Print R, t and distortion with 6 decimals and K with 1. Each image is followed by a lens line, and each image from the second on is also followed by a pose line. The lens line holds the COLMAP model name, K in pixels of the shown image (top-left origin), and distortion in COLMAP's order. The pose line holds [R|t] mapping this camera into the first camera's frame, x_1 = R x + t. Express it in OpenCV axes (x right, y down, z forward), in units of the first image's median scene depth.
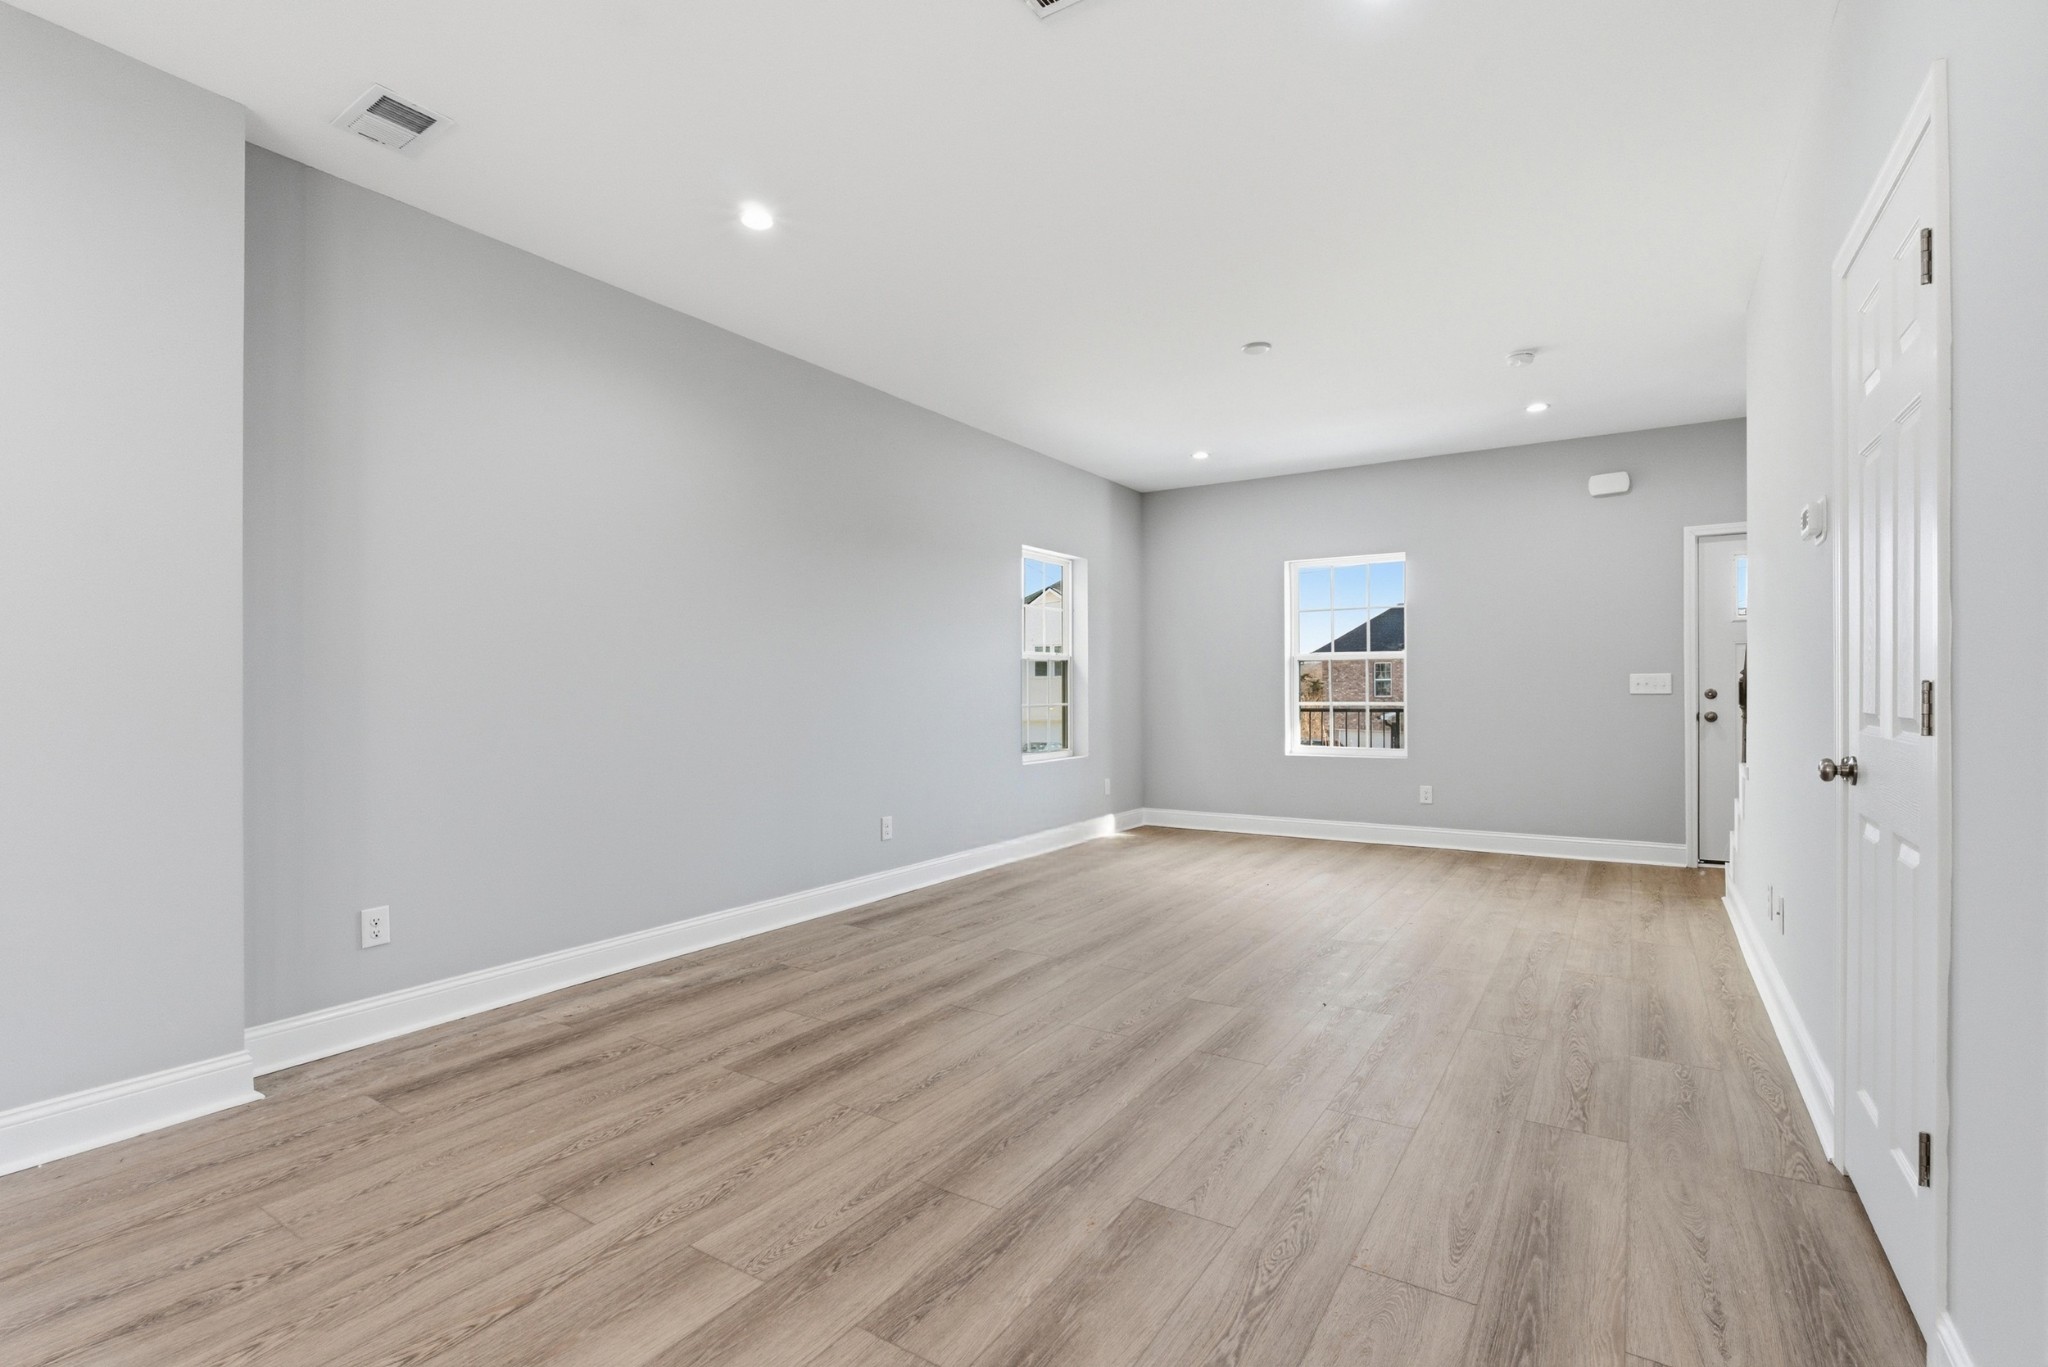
lens RADIAL K [[940.2, 0, 1047.2], [0, 940.2, 682.4], [0, 0, 1]] dist [-0.022243, 0.006658]
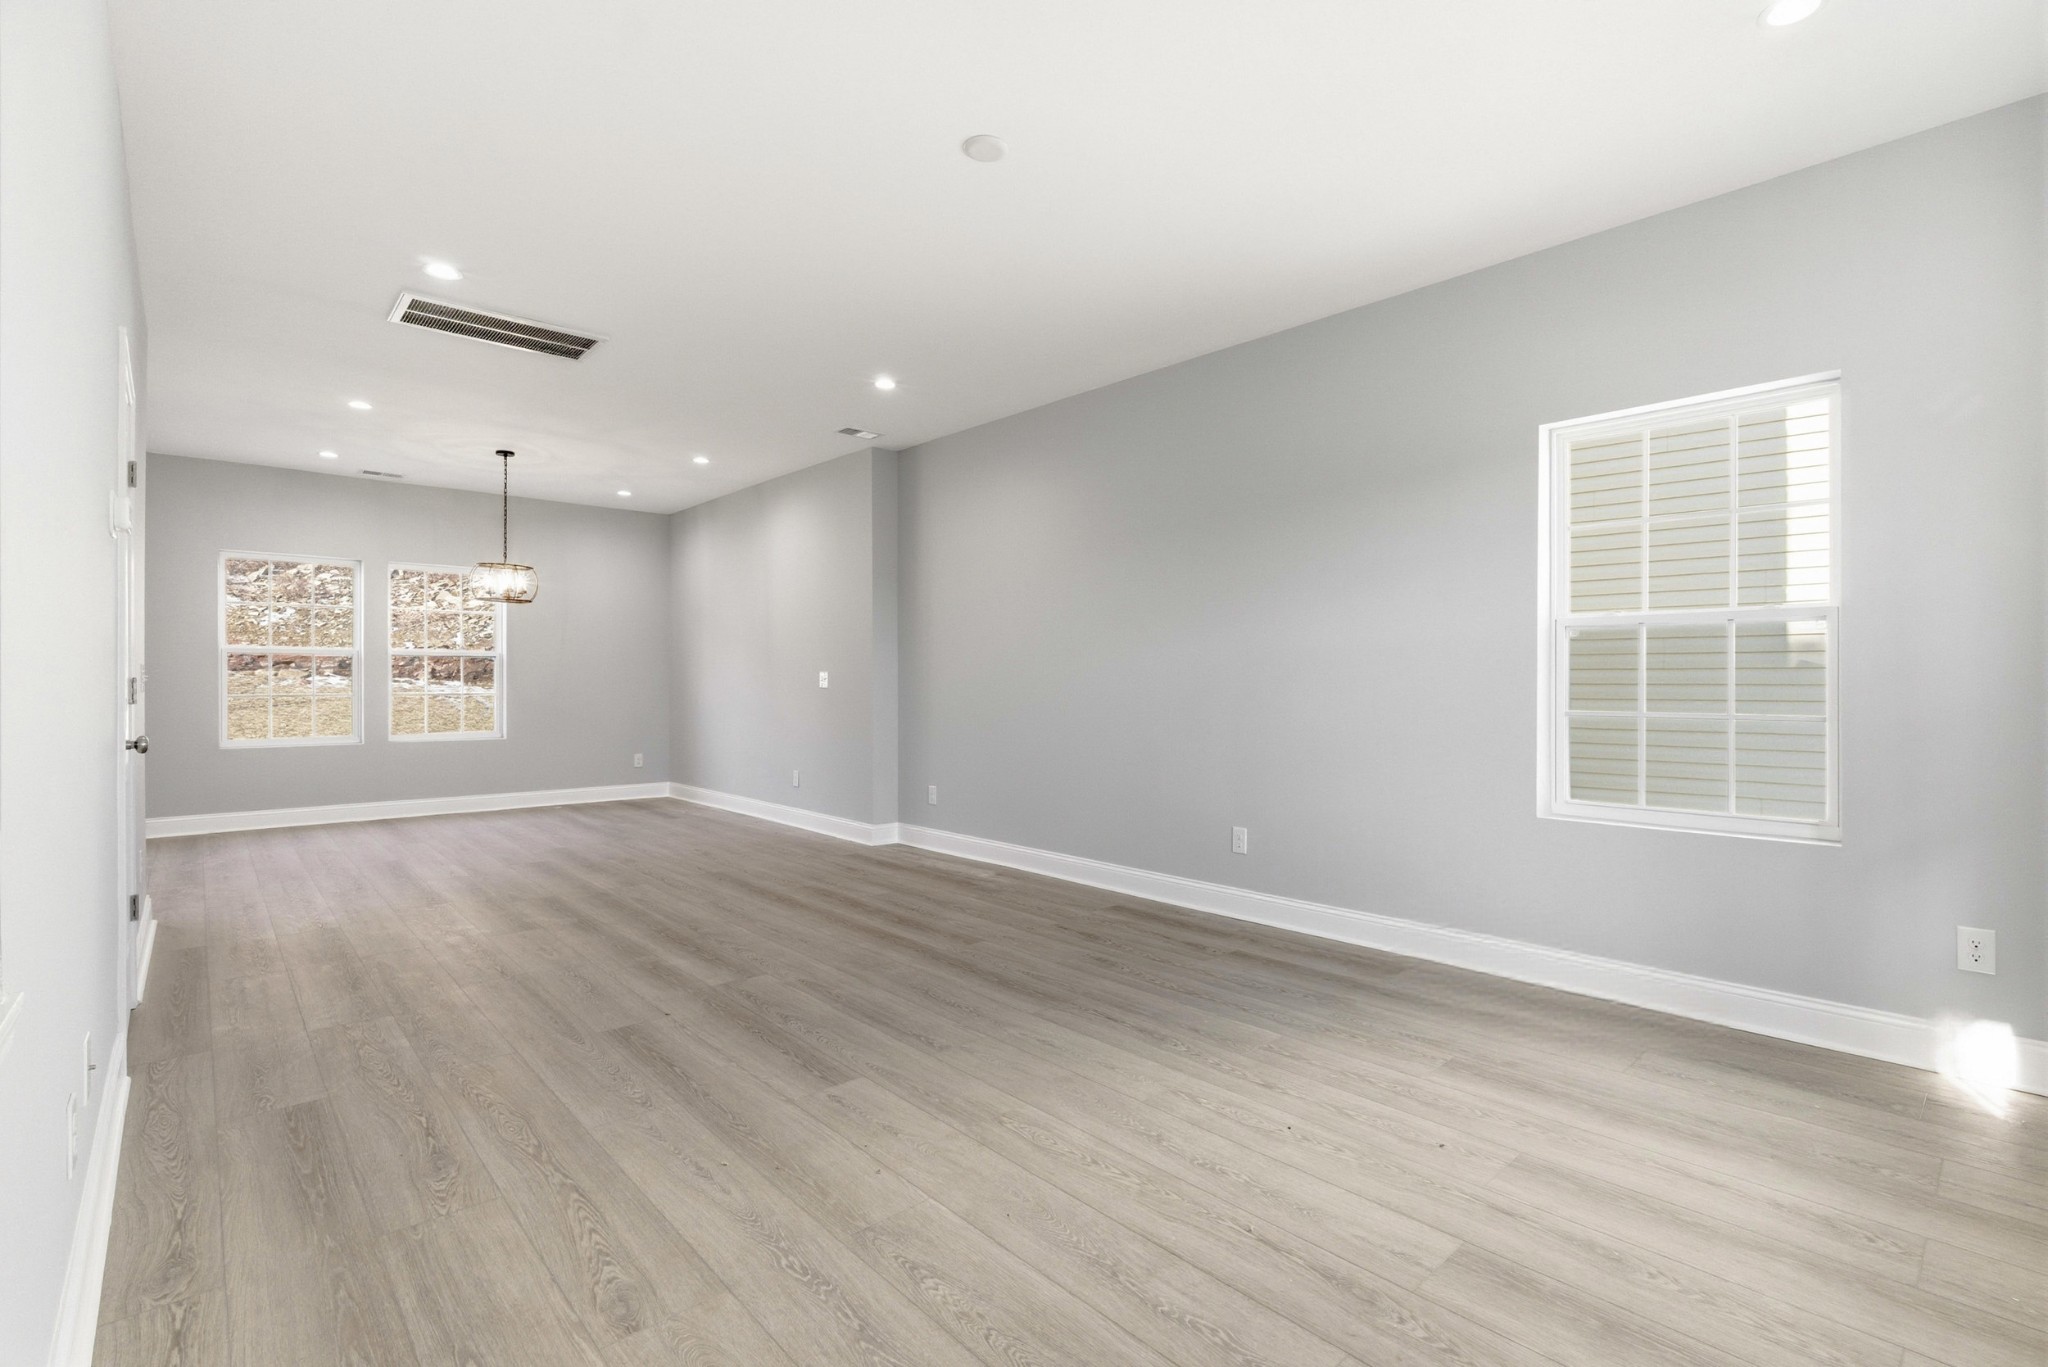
lens RADIAL K [[940.2, 0, 1038.2], [0, 940.2, 663.8], [0, 0, 1]] dist [-0.022243, 0.006658]
pose [[-0.263908, -0.014717, -0.964435, 1.105853], [0.005659, 0.999843, -0.016806, 0.006570], [0.964531, -0.009893, -0.263784, 1.599794]]
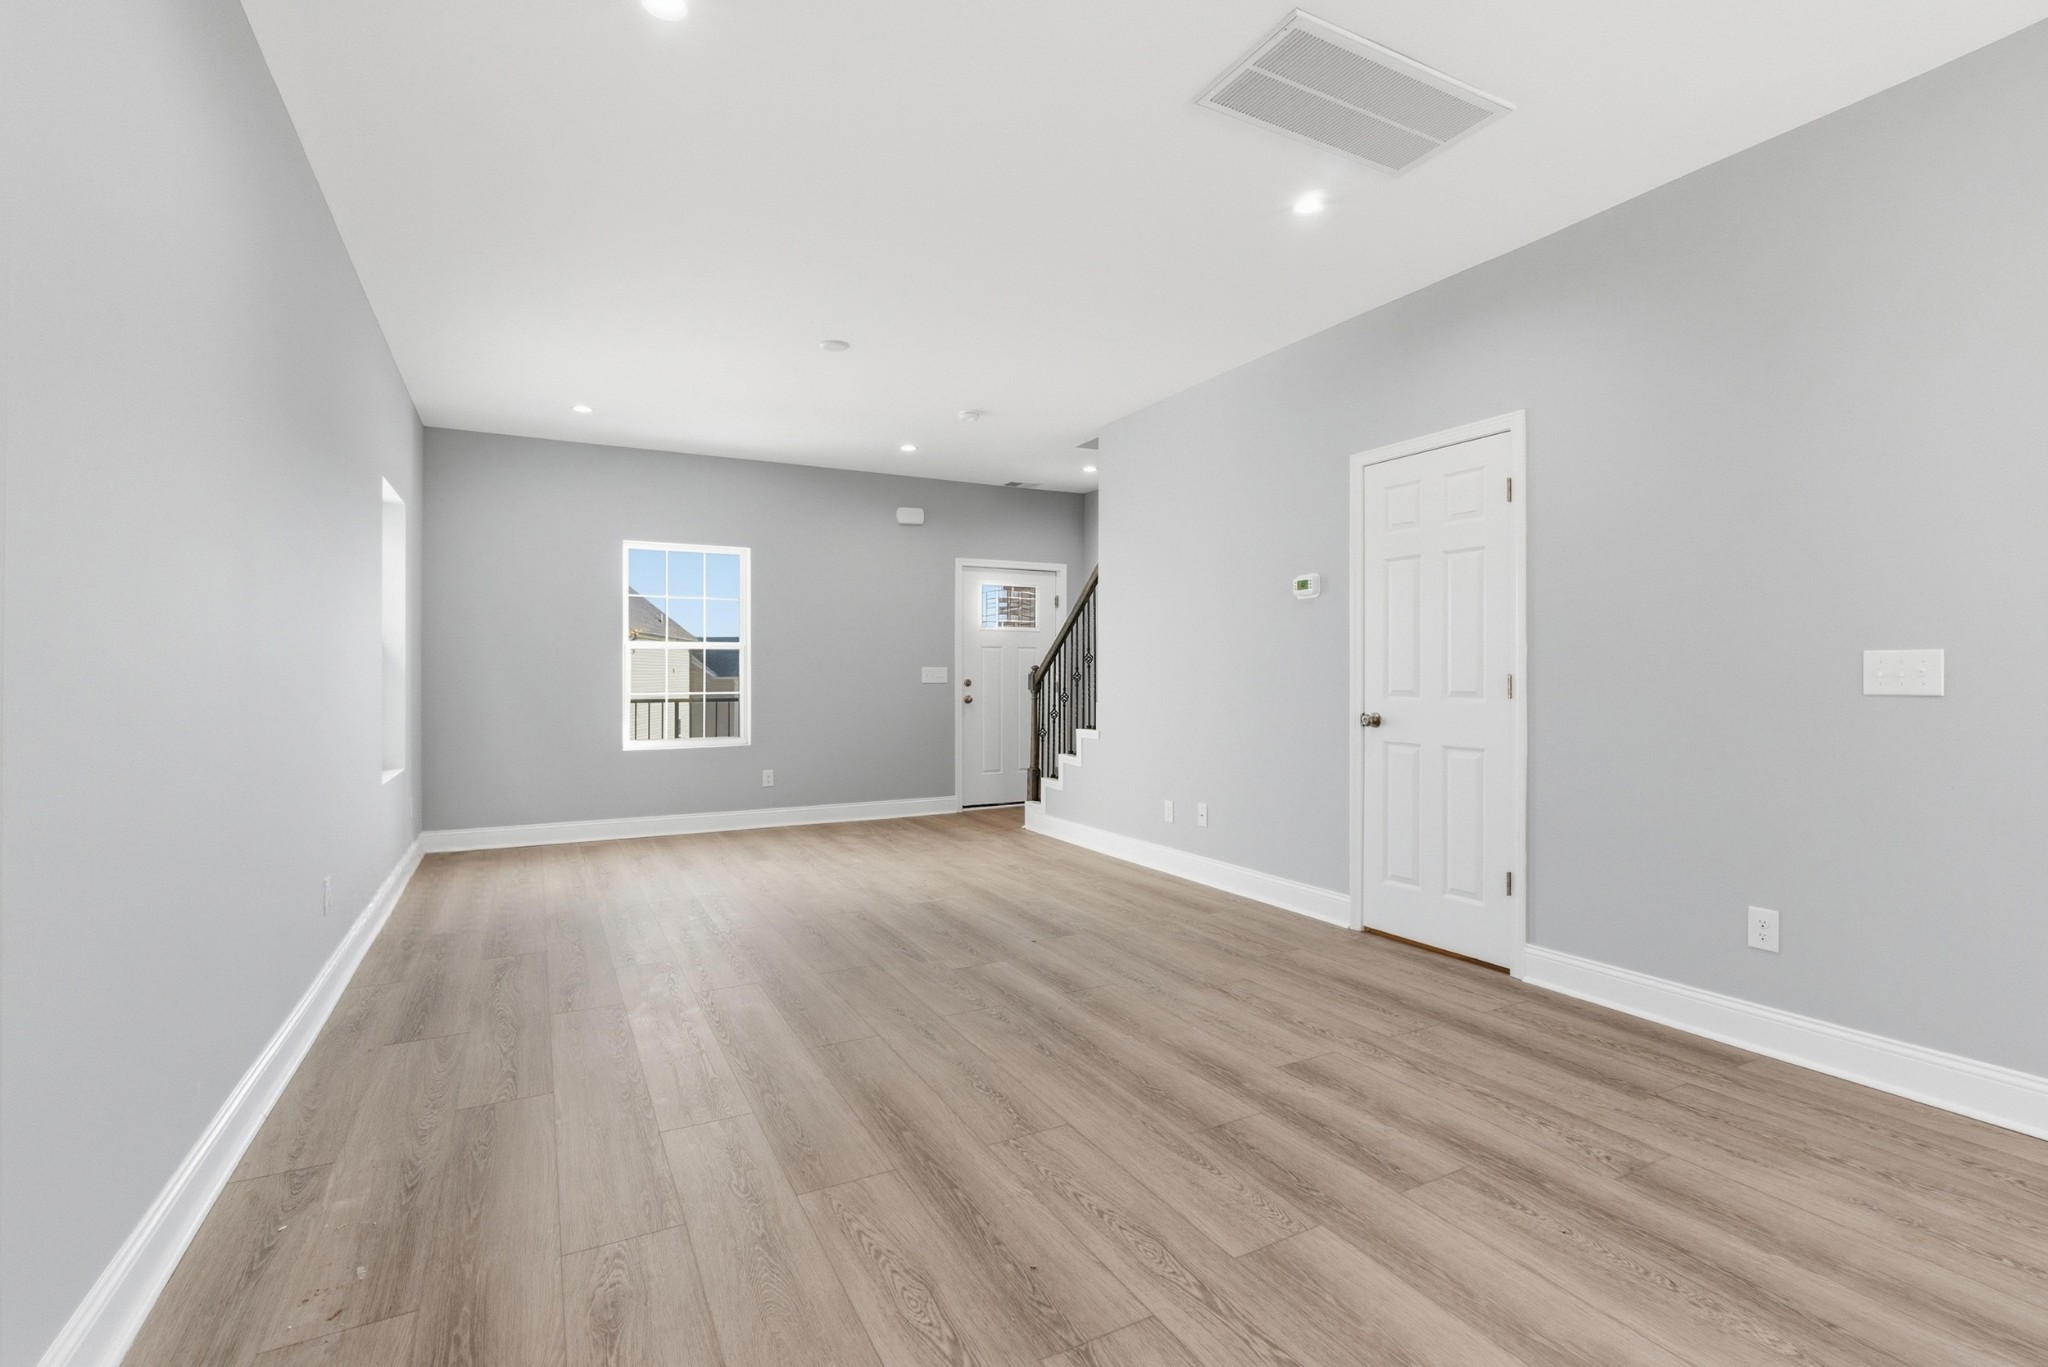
lens RADIAL K [[940.2, 0, 1045.8], [0, 940.2, 676.6], [0, 0, 1]] dist [-0.022243, 0.006658]
pose [[0.486879, 0.002863, 0.873465, -0.740240], [-0.005204, 0.999986, -0.000377, 0.005241], [-0.873454, -0.004362, 0.486887, 0.397870]]
